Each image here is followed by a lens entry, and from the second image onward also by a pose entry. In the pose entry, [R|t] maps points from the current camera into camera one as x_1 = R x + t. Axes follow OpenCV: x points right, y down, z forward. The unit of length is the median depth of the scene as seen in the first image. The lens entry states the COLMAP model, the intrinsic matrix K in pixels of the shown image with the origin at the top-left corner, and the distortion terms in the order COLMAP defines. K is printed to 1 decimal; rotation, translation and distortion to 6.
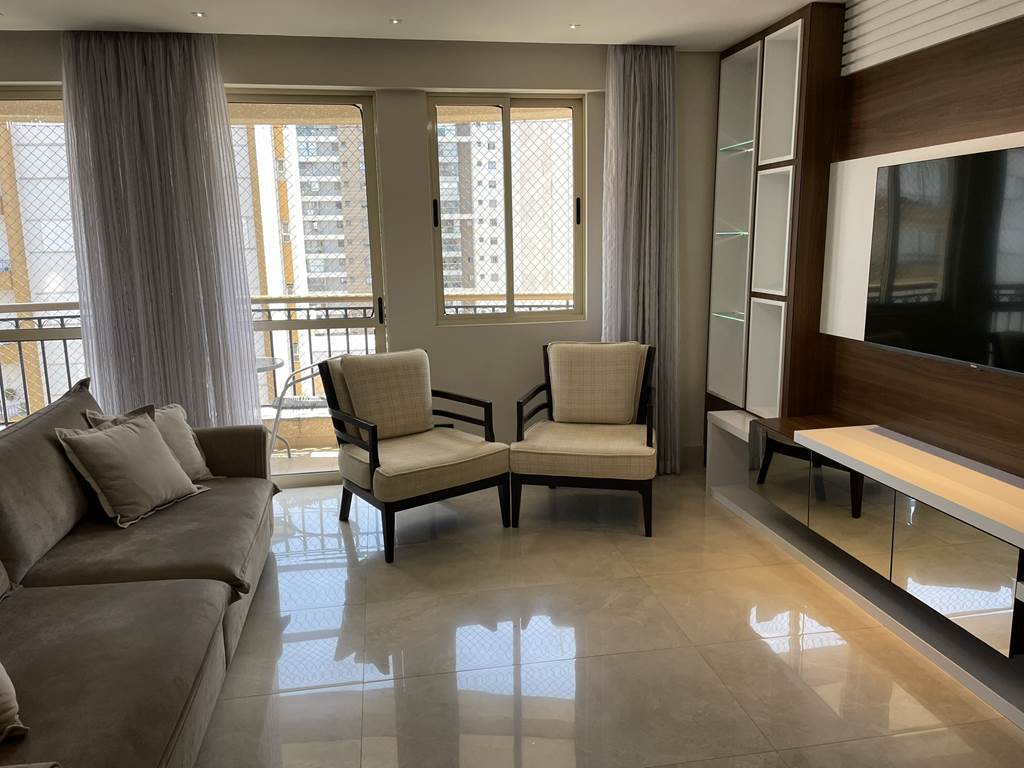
lens RADIAL K [[772.4, 0, 510.4], [0, 772.4, 377.6], [0, 0, 1]] dist [0.083601, -0.099146]
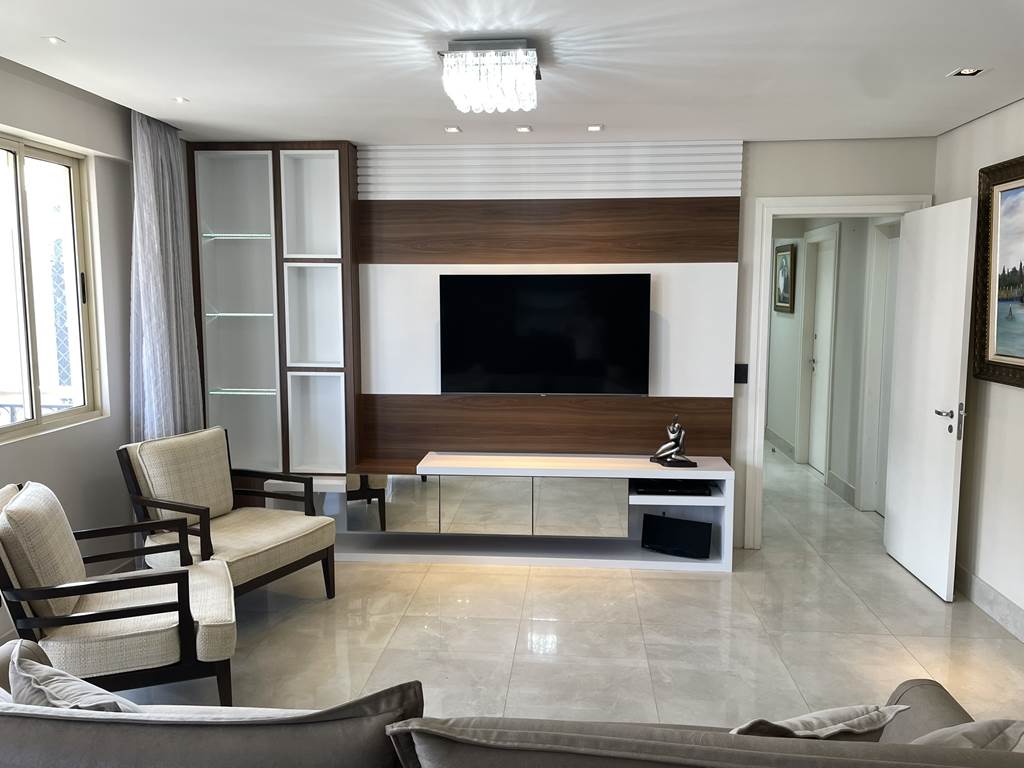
lens RADIAL K [[772.4, 0, 516.4], [0, 772.4, 379.8], [0, 0, 1]] dist [0.083601, -0.099146]
pose [[0.246109, -0.087912, 0.965247, -0.737254], [0.166239, 0.984949, 0.047320, -0.095274], [-0.954879, 0.148816, 0.257020, 0.420023]]
